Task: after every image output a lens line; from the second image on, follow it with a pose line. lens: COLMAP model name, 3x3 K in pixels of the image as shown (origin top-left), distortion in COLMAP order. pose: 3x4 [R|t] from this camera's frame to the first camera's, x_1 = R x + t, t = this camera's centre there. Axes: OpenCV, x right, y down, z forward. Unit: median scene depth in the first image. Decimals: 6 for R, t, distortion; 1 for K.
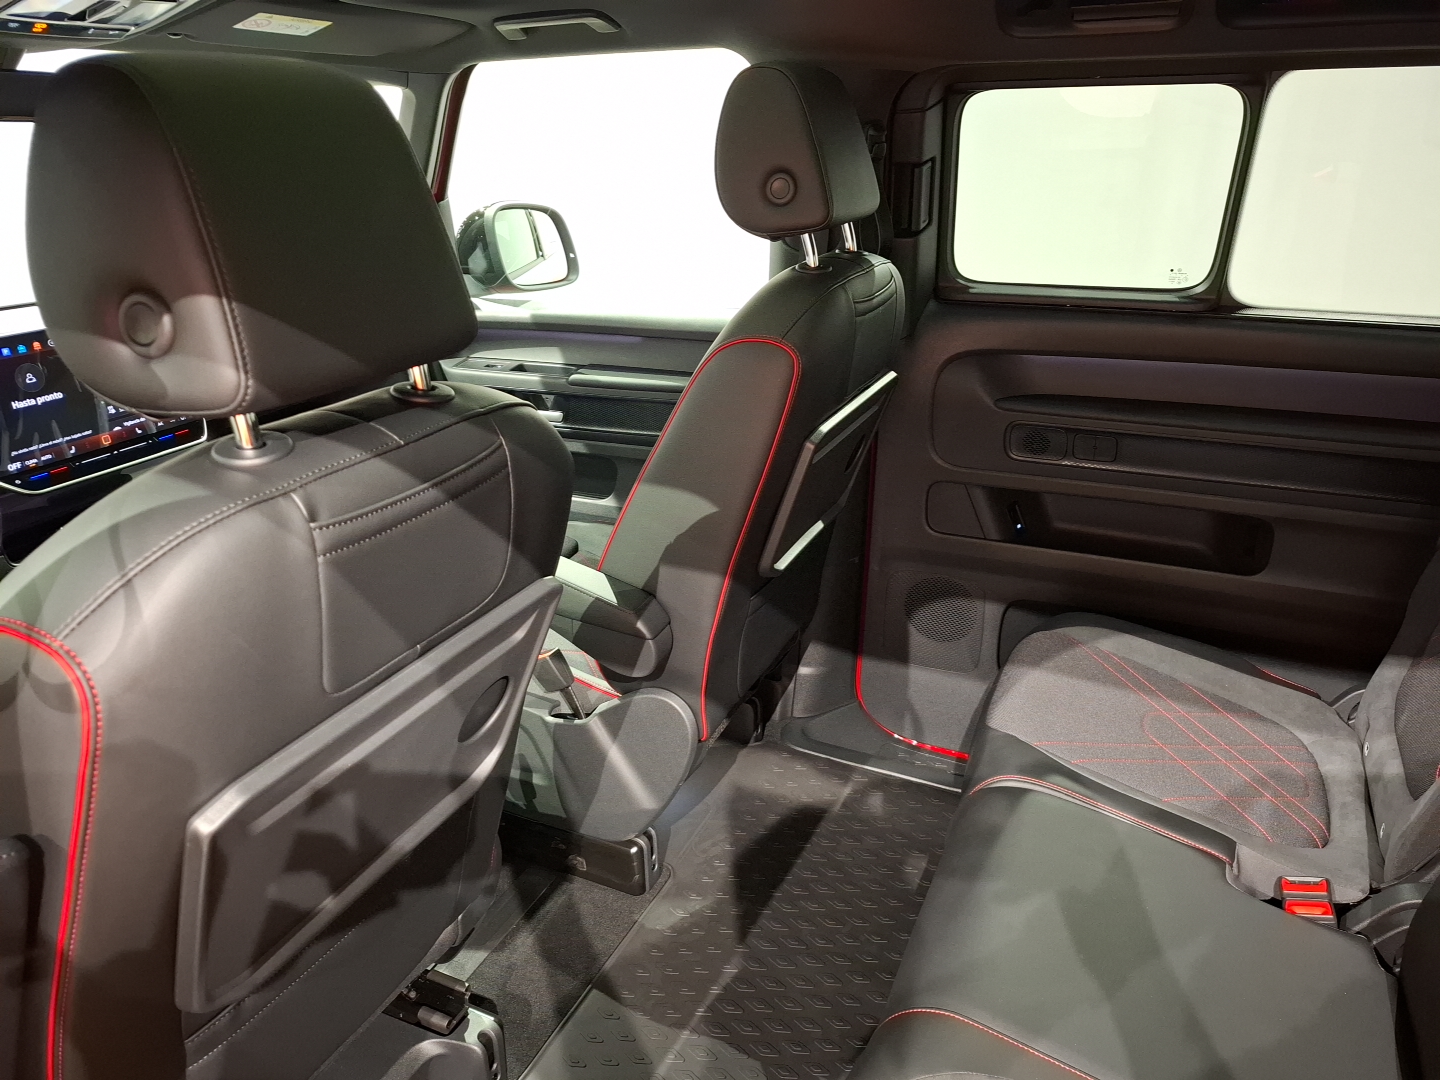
lens RADIAL K [[945.2, 0, 721.0], [0, 945.2, 540.1], [0, 0, 1]] dist [0.007766, 0.000865]
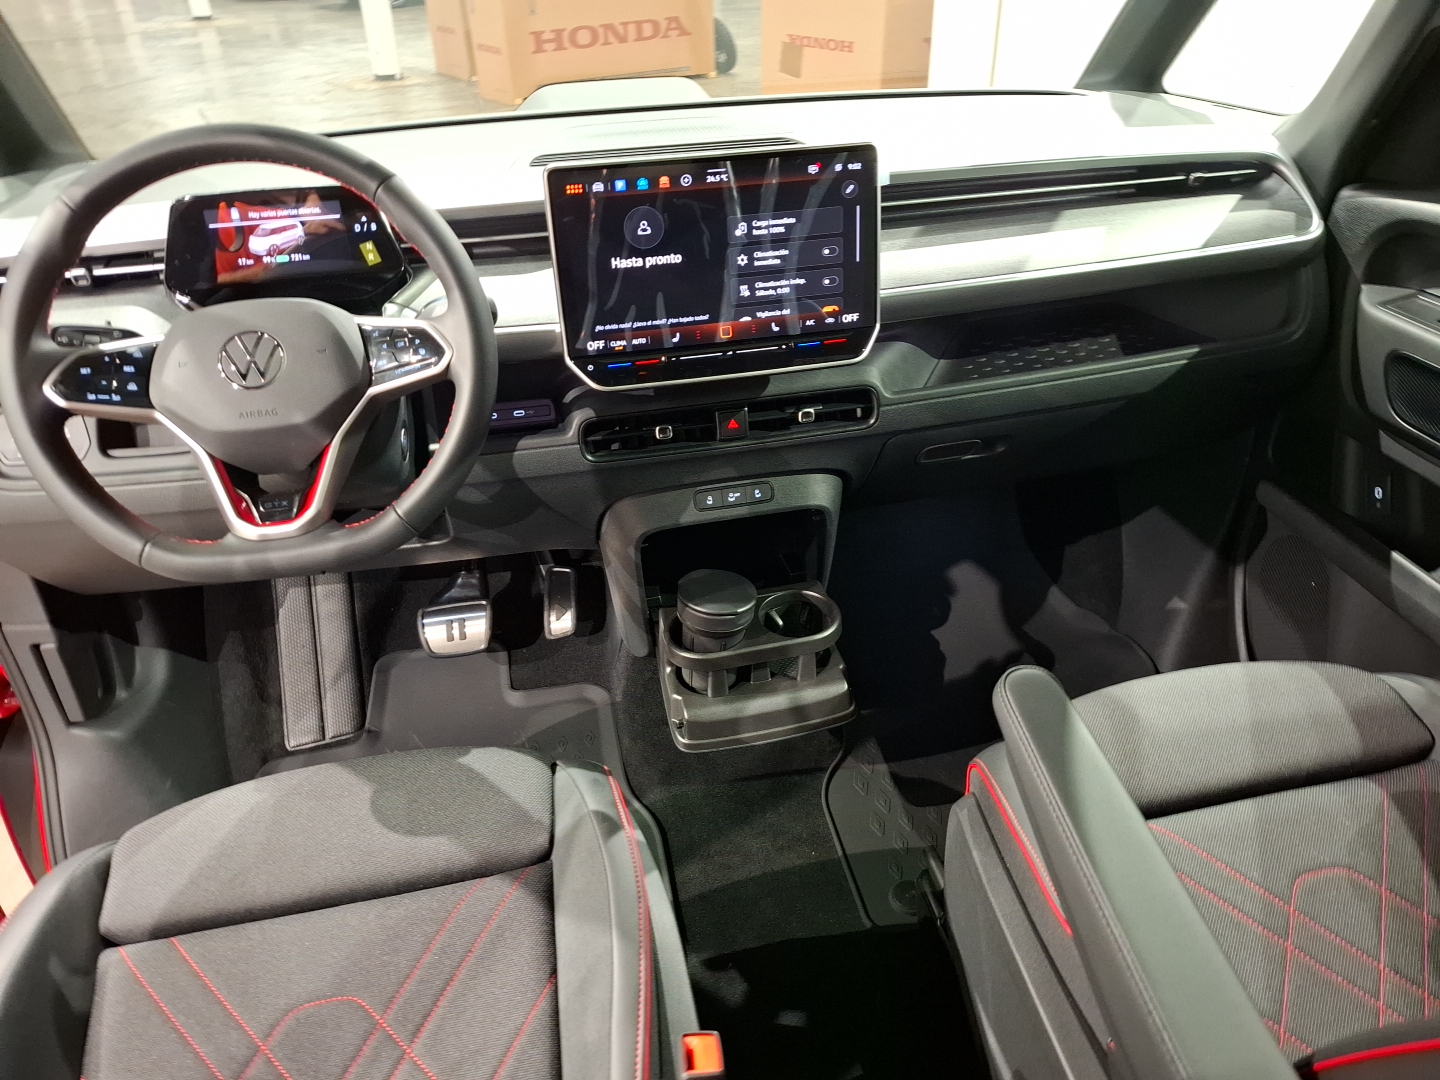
lens RADIAL K [[945.2, 0, 719.4], [0, 945.2, 541.6], [0, 0, 1]] dist [0.007766, 0.000865]
pose [[0.597763, 0.421681, -0.681810, -0.122453], [-0.302407, 0.906260, 0.295369, -0.180267], [0.742448, 0.029624, 0.669248, 0.572391]]
